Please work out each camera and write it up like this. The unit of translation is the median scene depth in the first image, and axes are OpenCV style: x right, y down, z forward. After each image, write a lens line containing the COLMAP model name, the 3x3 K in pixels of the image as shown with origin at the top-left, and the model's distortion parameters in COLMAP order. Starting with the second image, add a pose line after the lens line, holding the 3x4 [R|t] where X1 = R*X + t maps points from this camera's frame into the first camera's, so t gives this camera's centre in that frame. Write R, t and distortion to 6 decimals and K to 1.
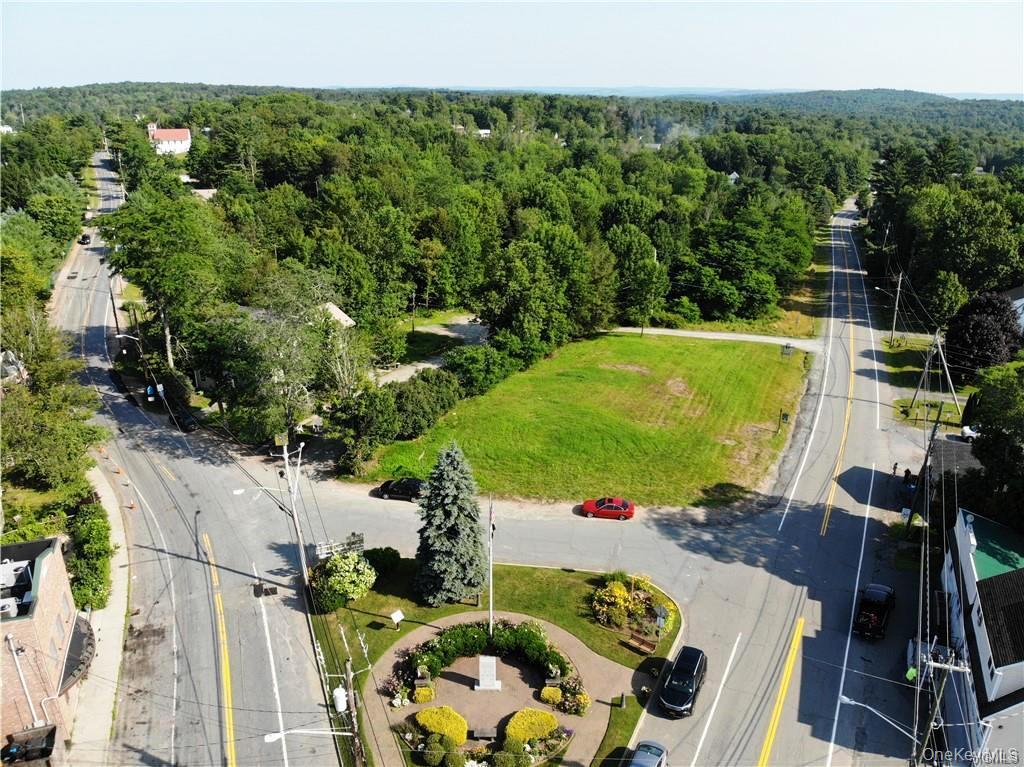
lens RADIAL K [[747.5, 0, 512.0], [0, 747.5, 383.5], [0, 0, 1]] dist [0.036381, -0.141136]
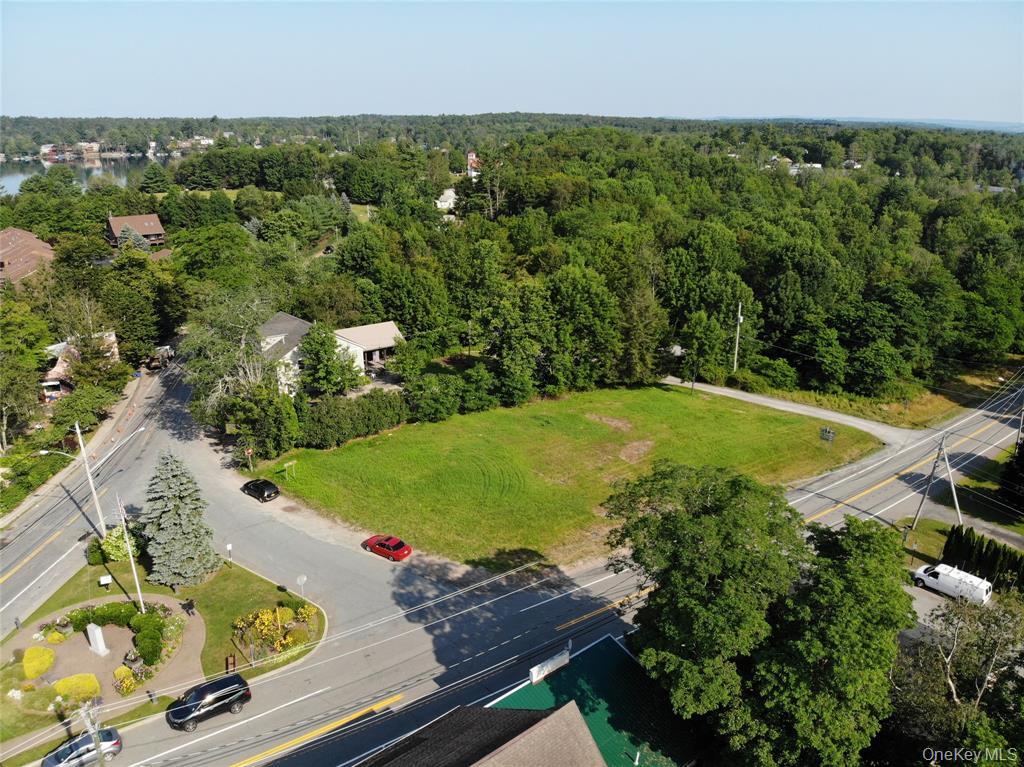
lens RADIAL K [[747.5, 0, 512.0], [0, 747.5, 383.5], [0, 0, 1]] dist [0.036381, -0.141136]
pose [[0.891135, 0.141750, -0.431028, 0.302890], [-0.157455, 0.987526, -0.000770, -0.033348], [0.425542, 0.068553, 0.902338, 0.063020]]
